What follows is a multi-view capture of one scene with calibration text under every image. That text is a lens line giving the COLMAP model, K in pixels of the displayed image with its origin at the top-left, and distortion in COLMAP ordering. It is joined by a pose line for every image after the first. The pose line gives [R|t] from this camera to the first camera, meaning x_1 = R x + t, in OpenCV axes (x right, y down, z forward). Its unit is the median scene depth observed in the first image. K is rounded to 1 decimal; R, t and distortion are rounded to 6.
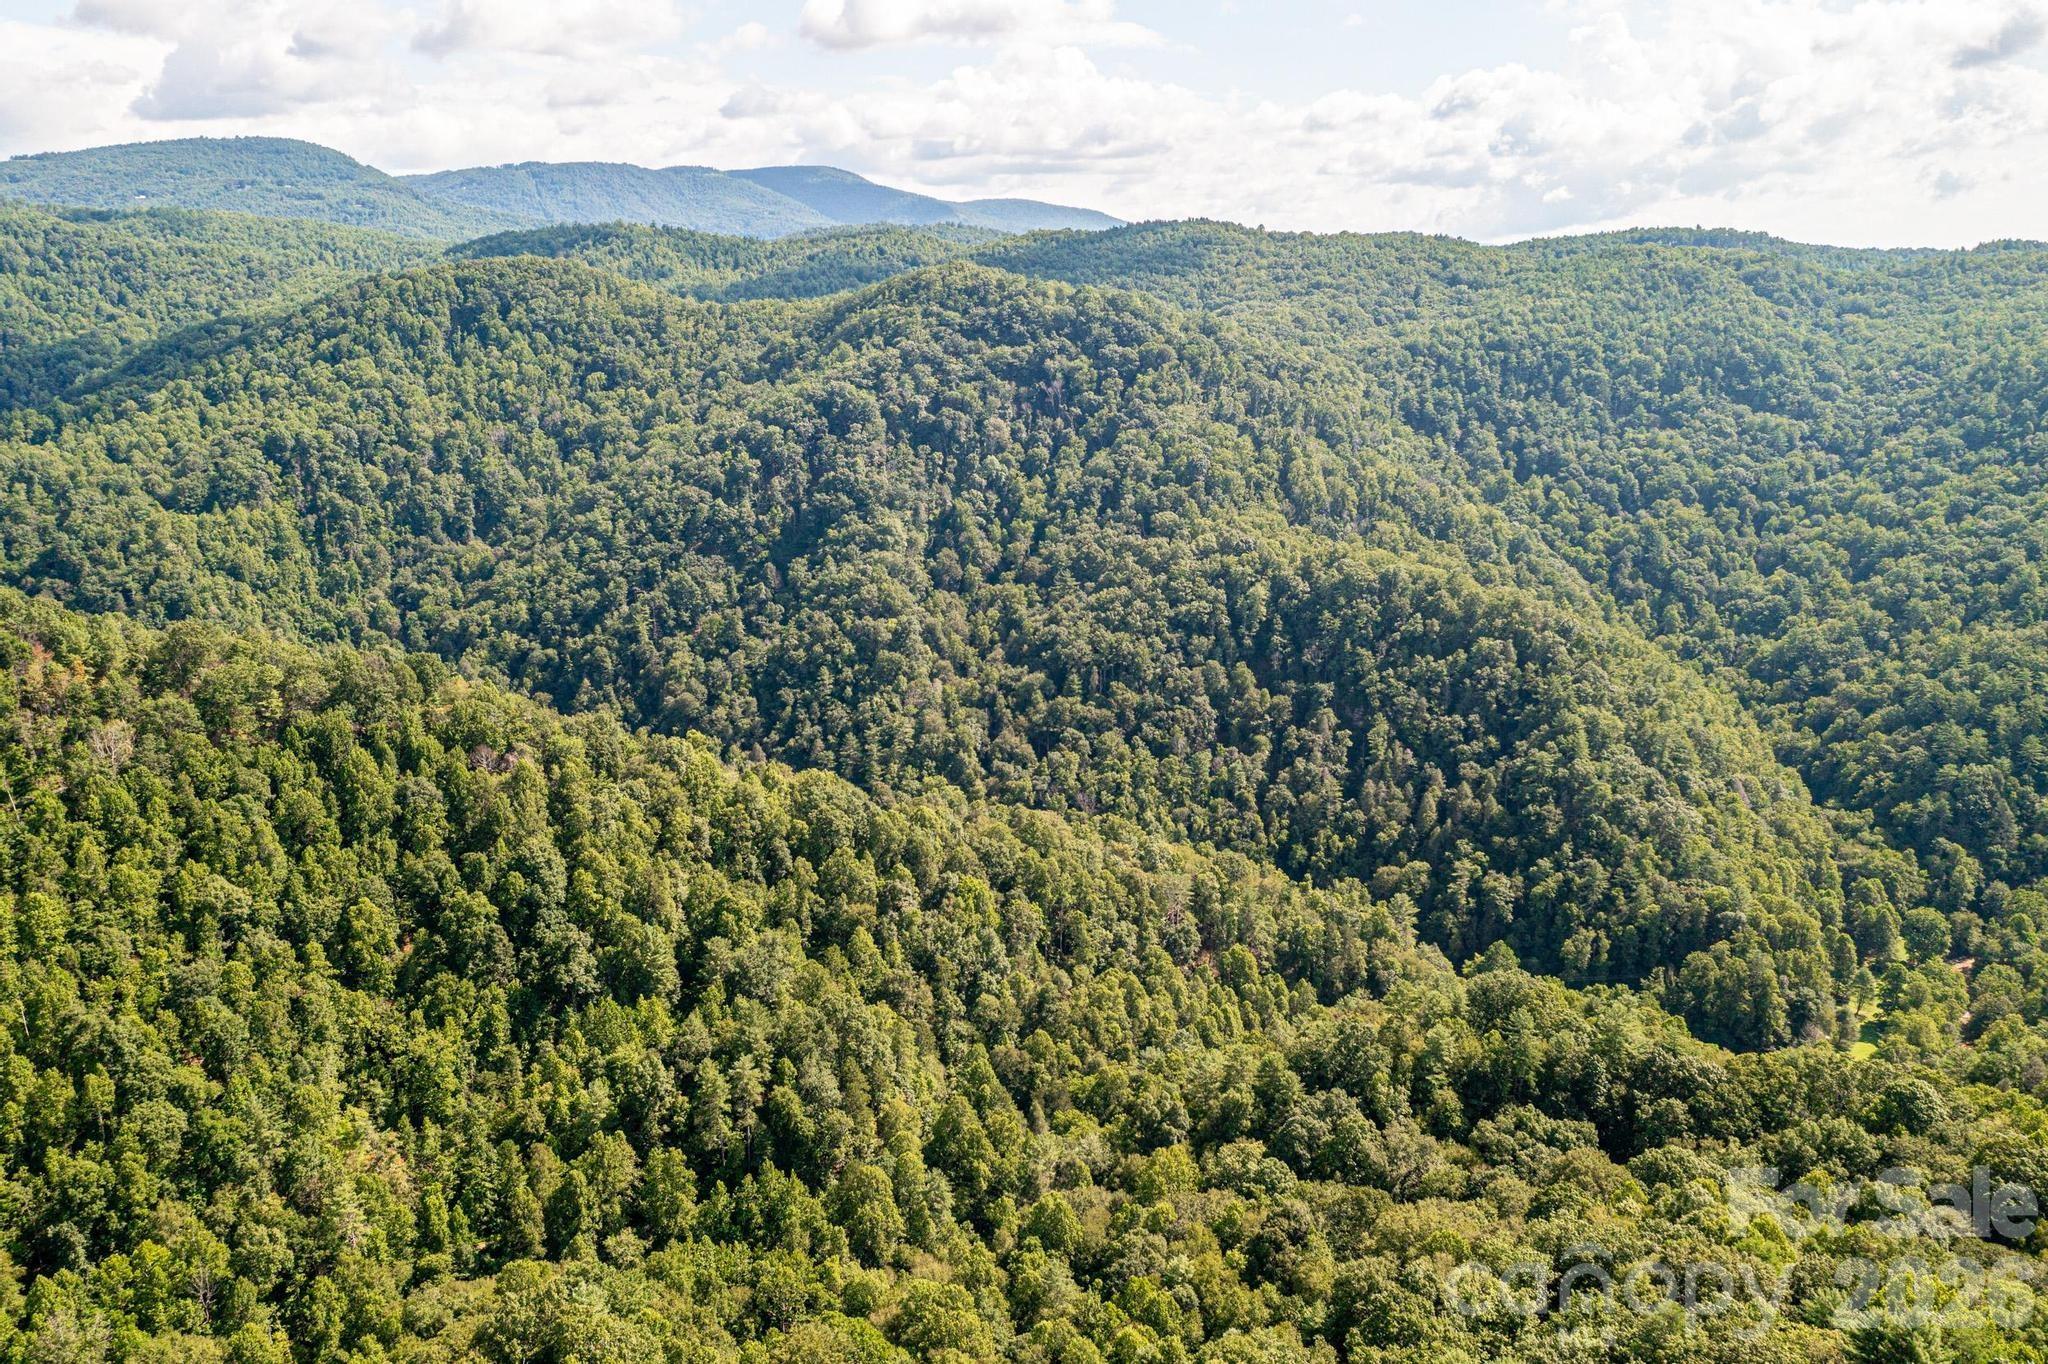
lens RADIAL K [[1613.9, 0, 1013.3], [0, 1613.9, 677.1], [0, 0, 1]] dist [-0.006162, 0.028714]
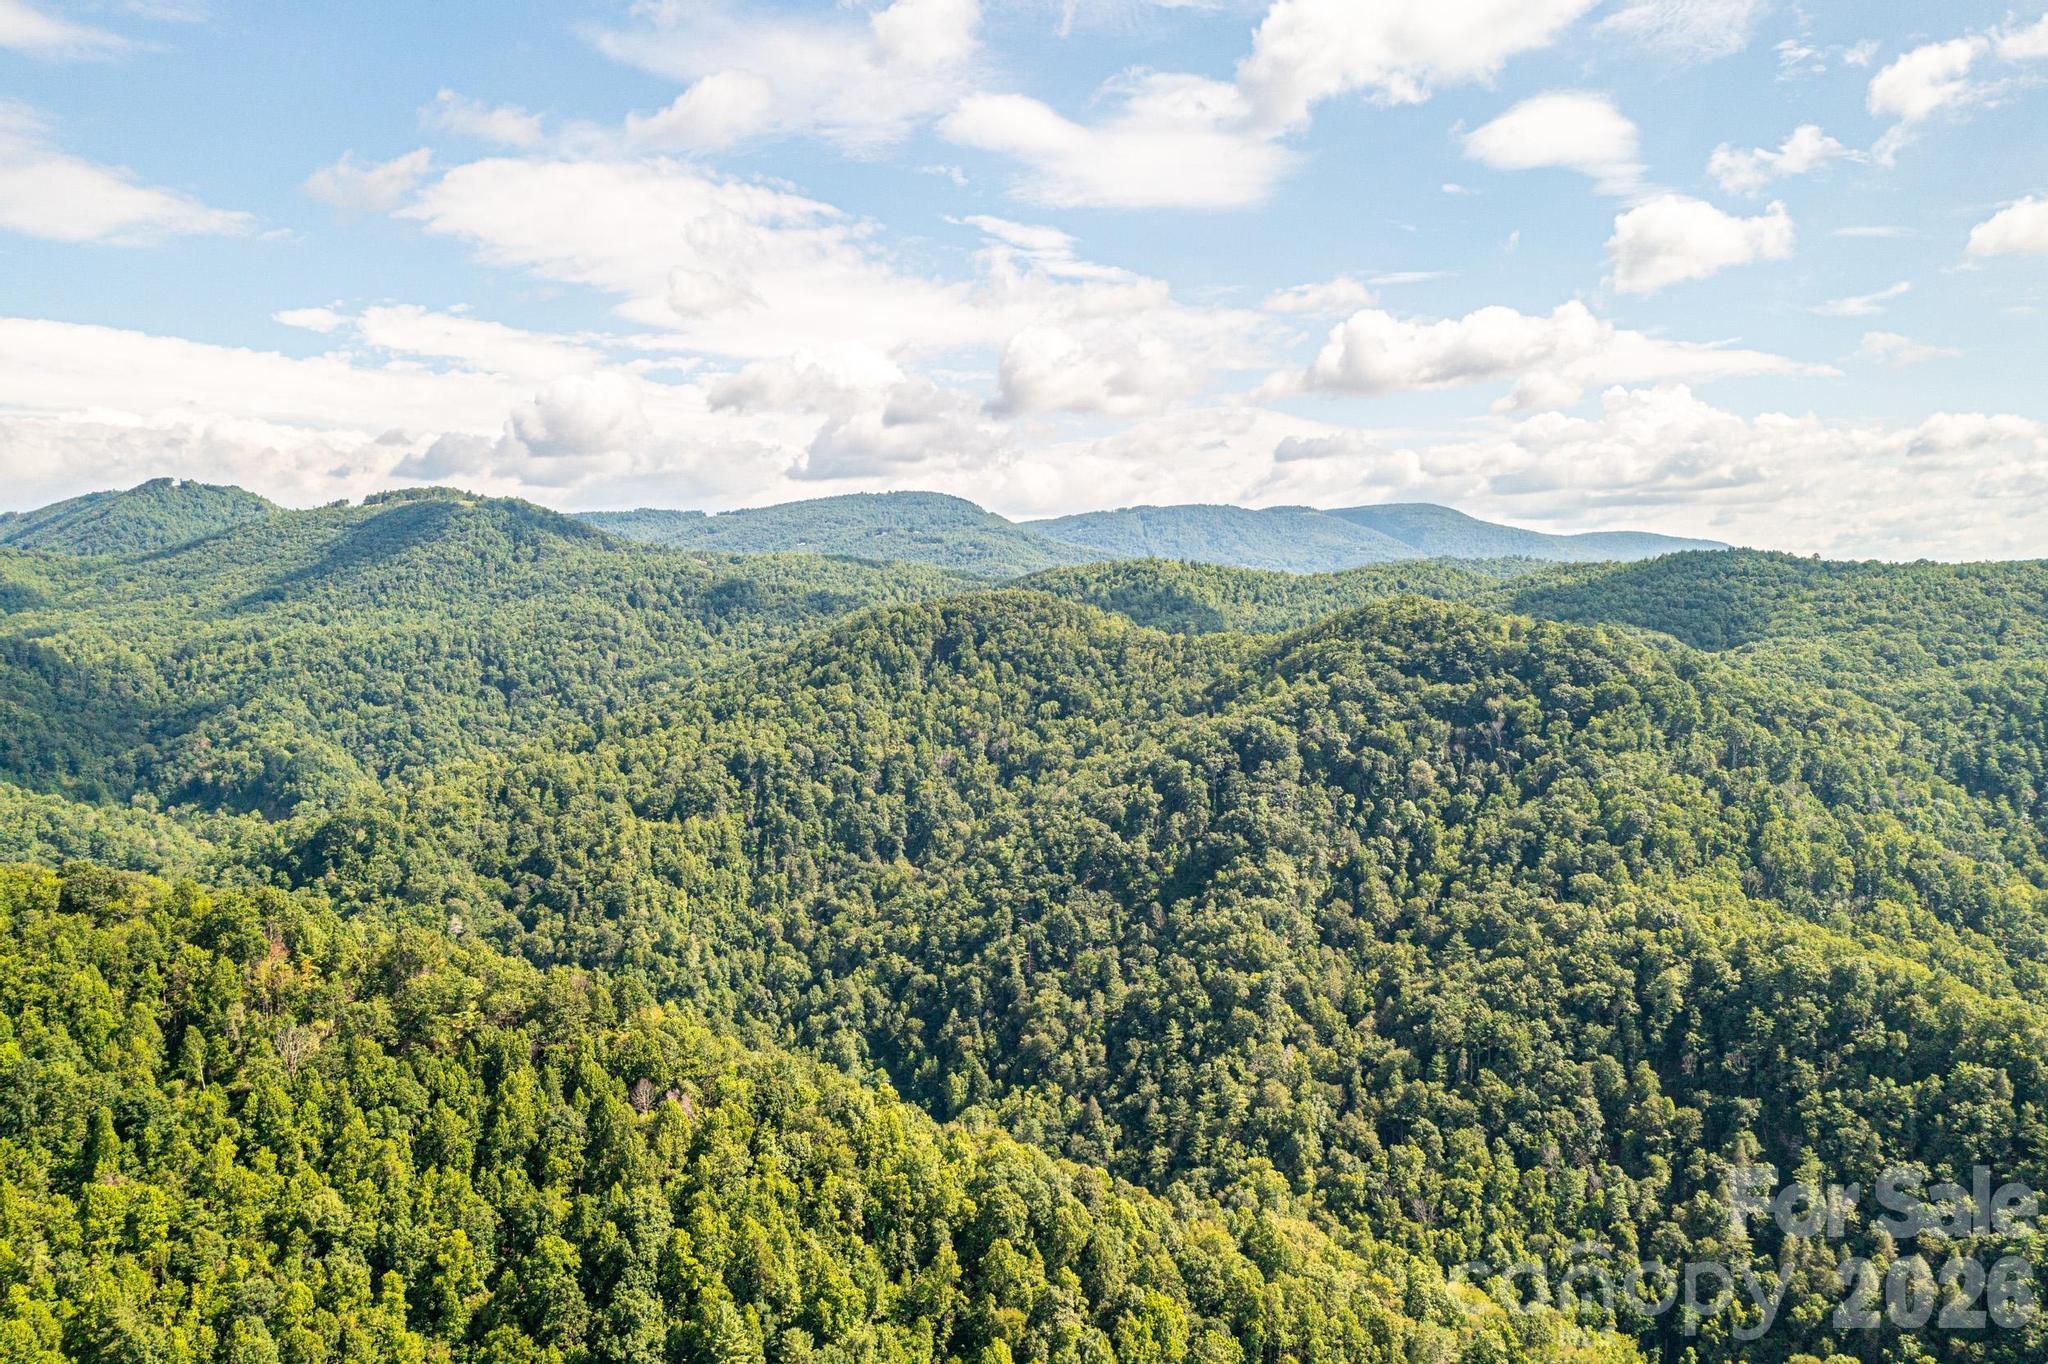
lens RADIAL K [[1613.9, 0, 1017.6], [0, 1613.9, 680.1], [0, 0, 1]] dist [-0.006162, 0.028714]
pose [[0.931213, 0.016152, -0.364118, 0.120951], [-0.087987, 0.979433, -0.181575, -0.019159], [0.353697, 0.201122, 0.913482, 0.073475]]
